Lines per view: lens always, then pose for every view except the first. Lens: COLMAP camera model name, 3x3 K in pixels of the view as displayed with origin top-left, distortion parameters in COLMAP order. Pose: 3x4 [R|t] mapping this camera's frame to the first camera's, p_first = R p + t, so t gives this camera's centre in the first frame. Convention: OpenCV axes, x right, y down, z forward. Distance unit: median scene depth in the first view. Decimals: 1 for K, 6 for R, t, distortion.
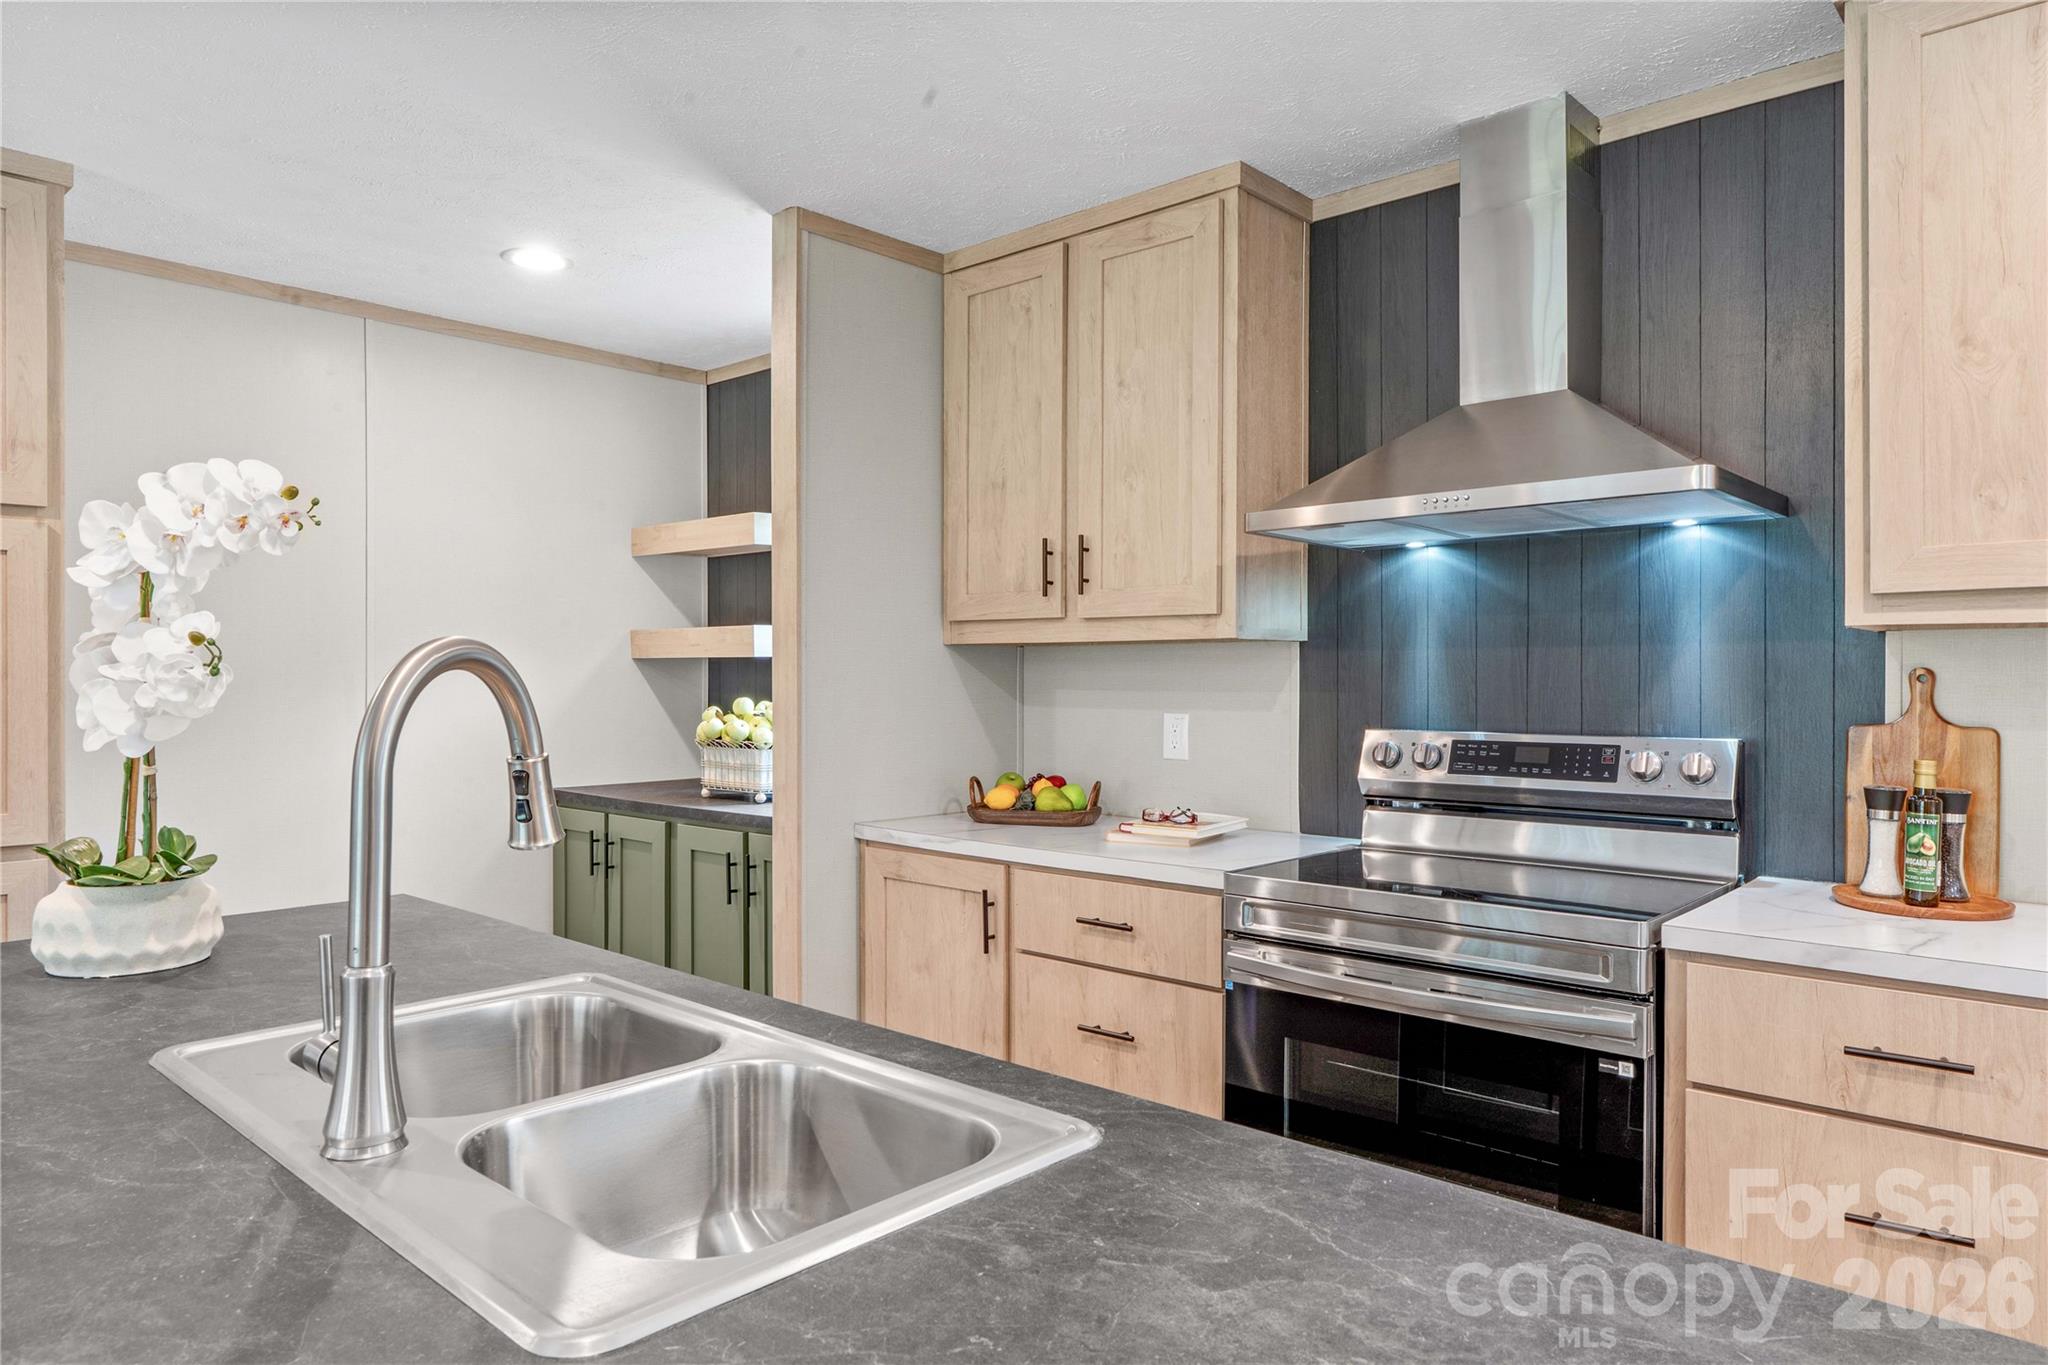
lens RADIAL K [[1287.4, 0, 1020.6], [0, 1287.4, 674.9], [0, 0, 1]] dist [0.004968, 0.001372]
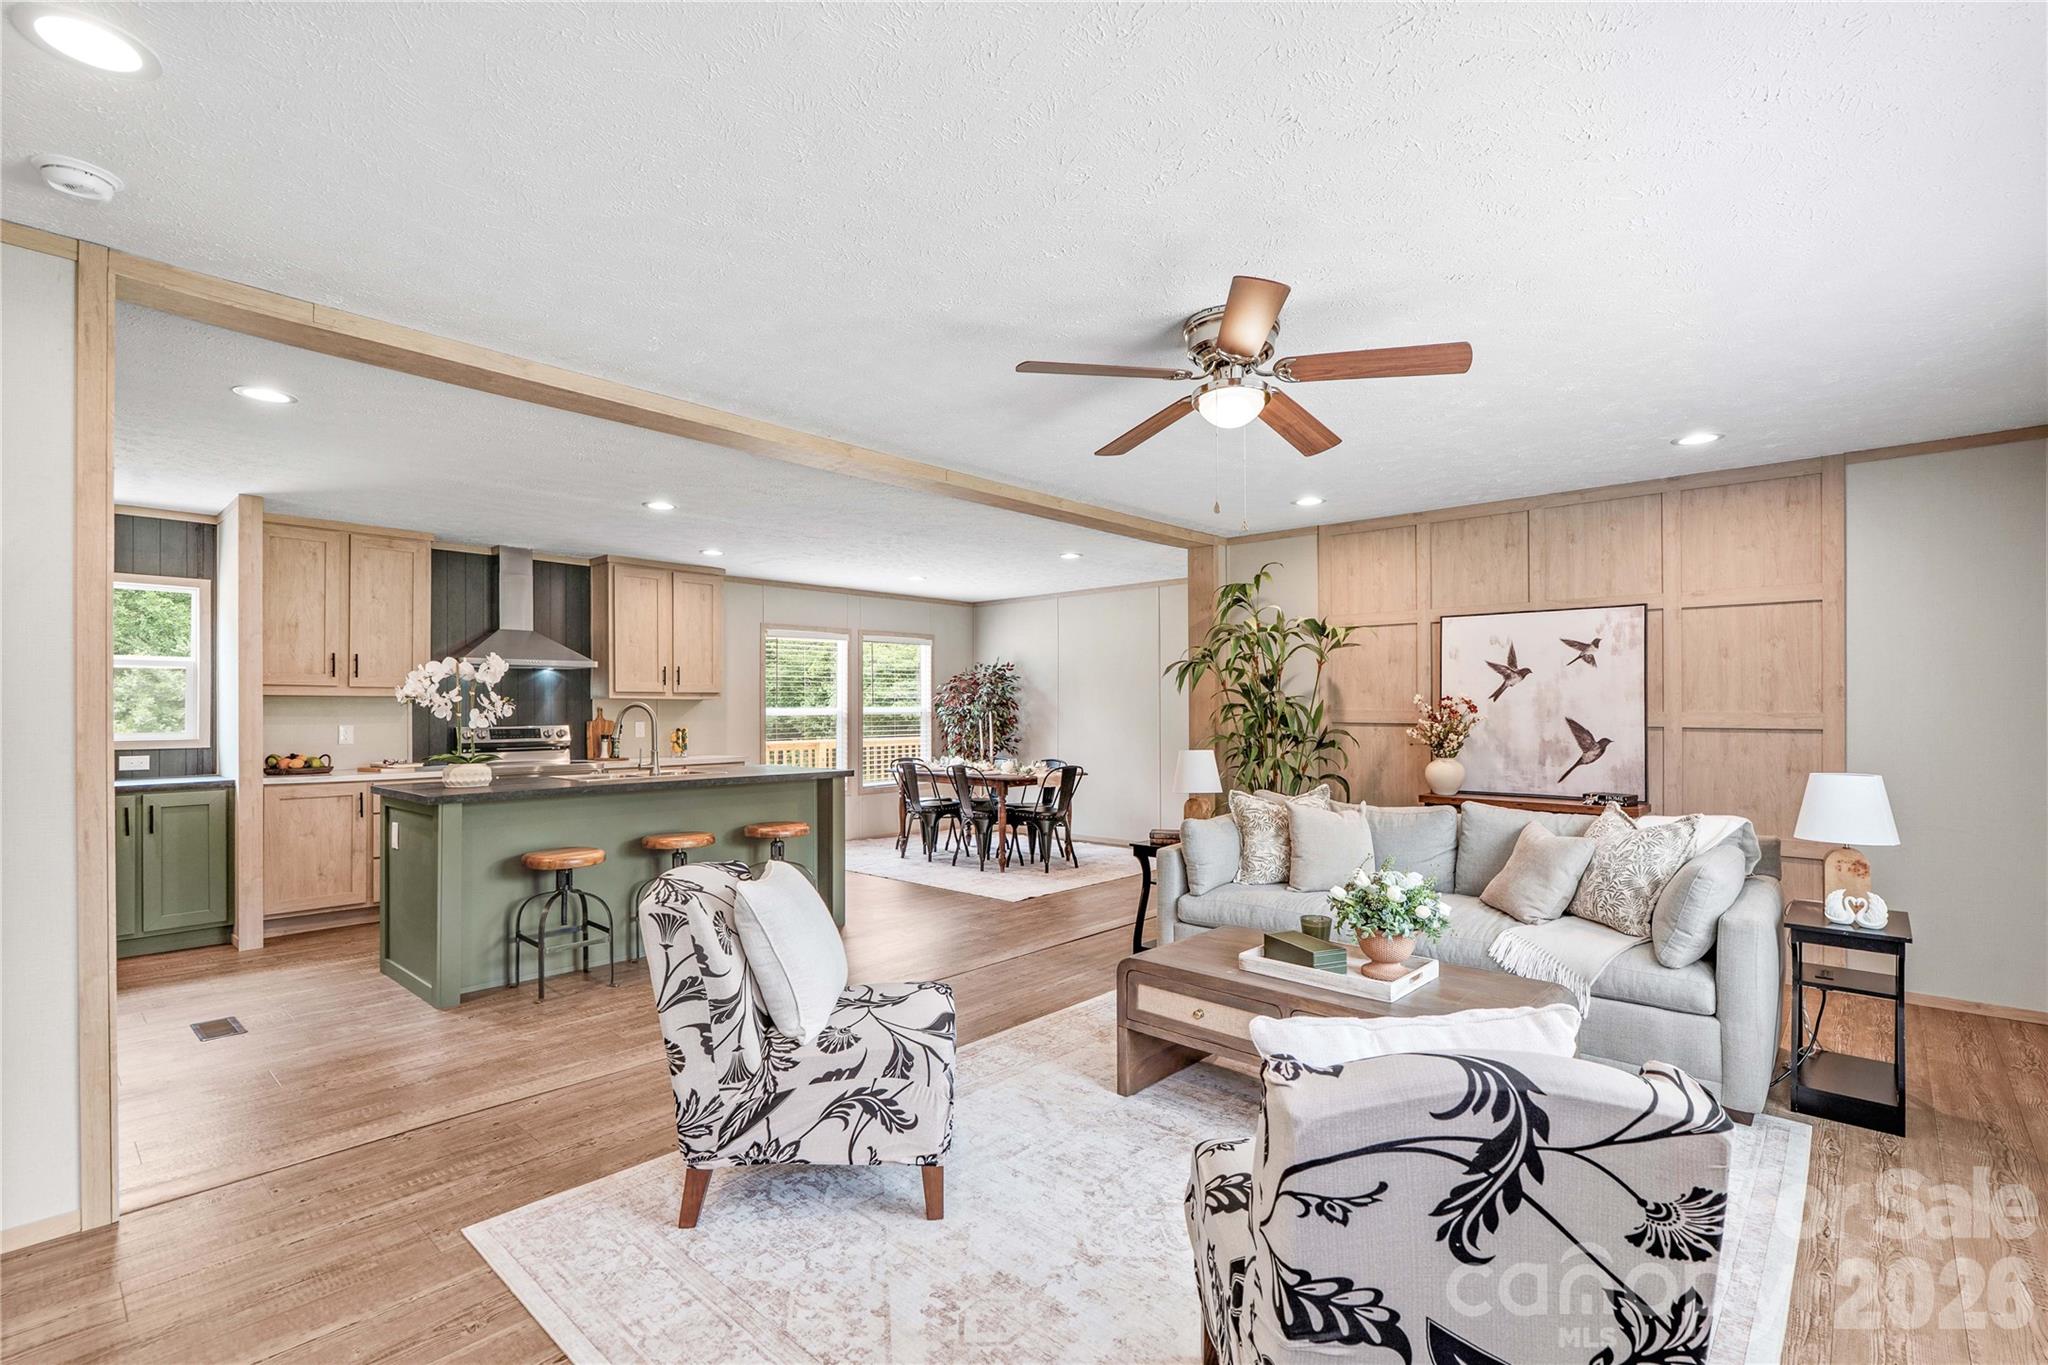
lens RADIAL K [[941.5, 0, 1014.2], [0, 941.5, 701.8], [0, 0, 1]] dist [-0.002566, 0.006950]
pose [[0.009764, 0.008063, 0.999920, -1.905715], [0.001225, 0.999967, -0.008075, 0.002178], [-0.999952, 0.001304, 0.009754, -0.331724]]
